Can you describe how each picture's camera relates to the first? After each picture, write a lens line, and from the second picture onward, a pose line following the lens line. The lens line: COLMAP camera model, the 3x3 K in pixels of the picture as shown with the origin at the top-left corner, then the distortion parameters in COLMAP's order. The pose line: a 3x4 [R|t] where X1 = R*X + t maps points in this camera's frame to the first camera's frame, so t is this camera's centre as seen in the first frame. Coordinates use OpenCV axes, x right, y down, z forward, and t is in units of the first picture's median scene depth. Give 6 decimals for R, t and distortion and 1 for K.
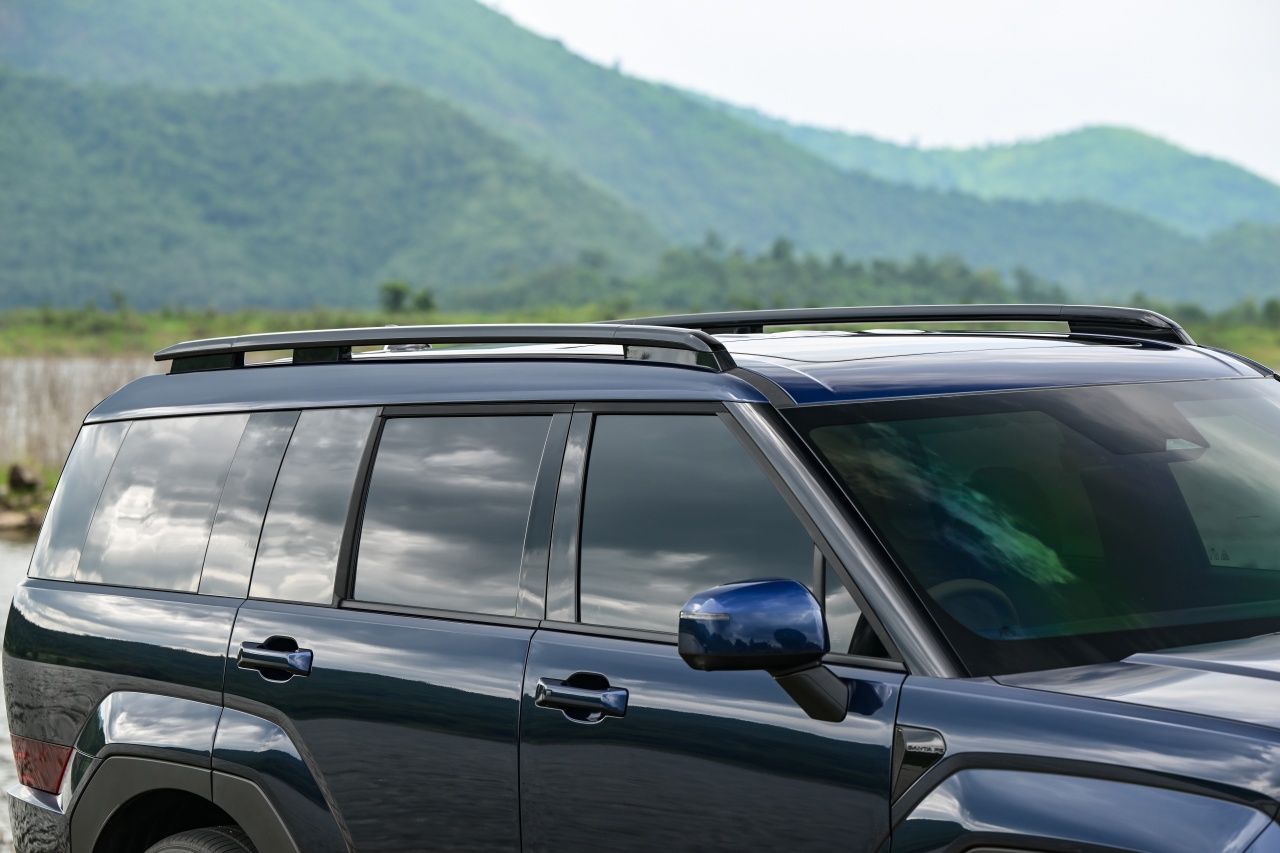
lens RADIAL K [[5092.7, 0, 640.0], [0, 5092.7, 426.5], [0, 0, 1]] dist [0.027425, 0.660732]
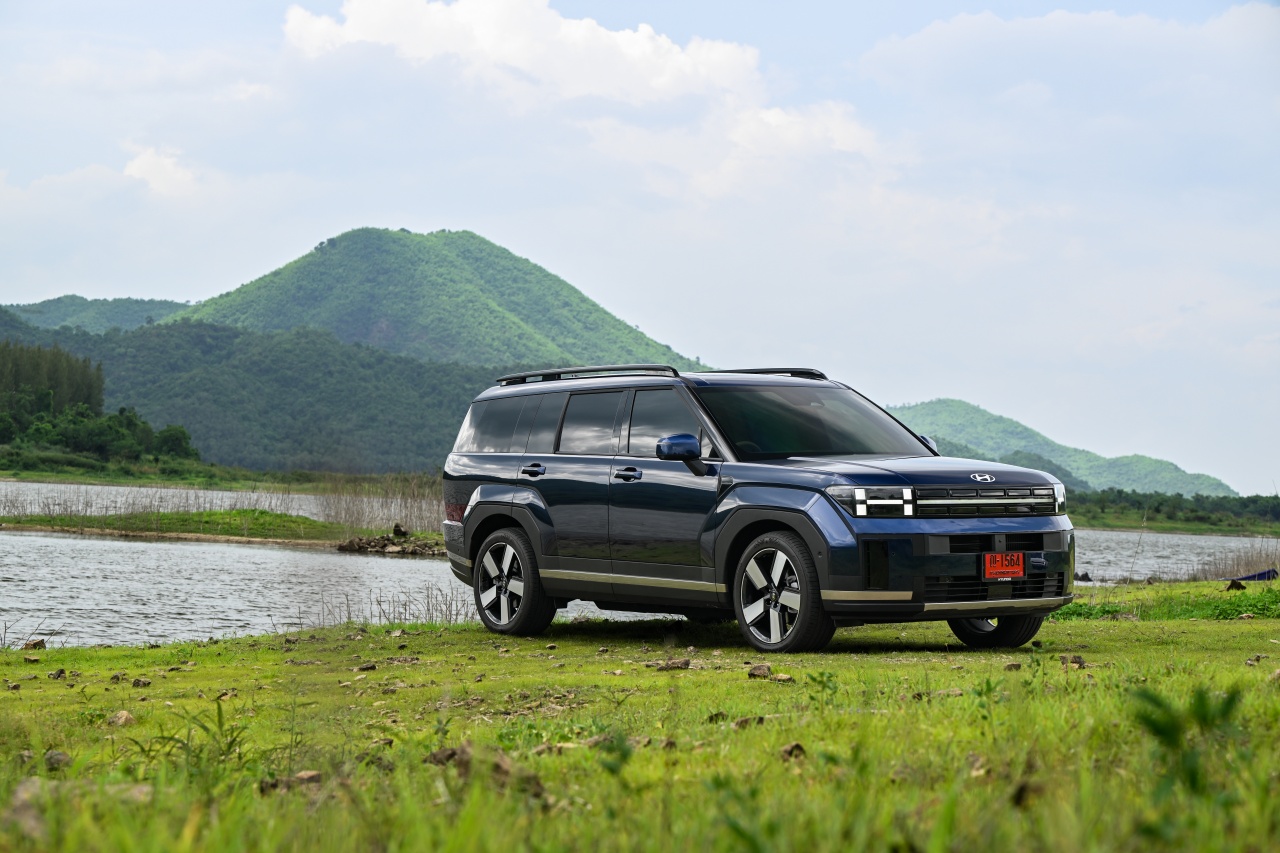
lens RADIAL K [[2642.0, 0, 640.0], [0, 2642.0, 426.5], [0, 0, 1]] dist [0.004369, 0.129888]
pose [[0.999125, 0.032843, -0.025890, 0.040157], [-0.034001, 0.998378, -0.045662, 0.103335], [0.024348, 0.046502, 0.998621, -0.724256]]
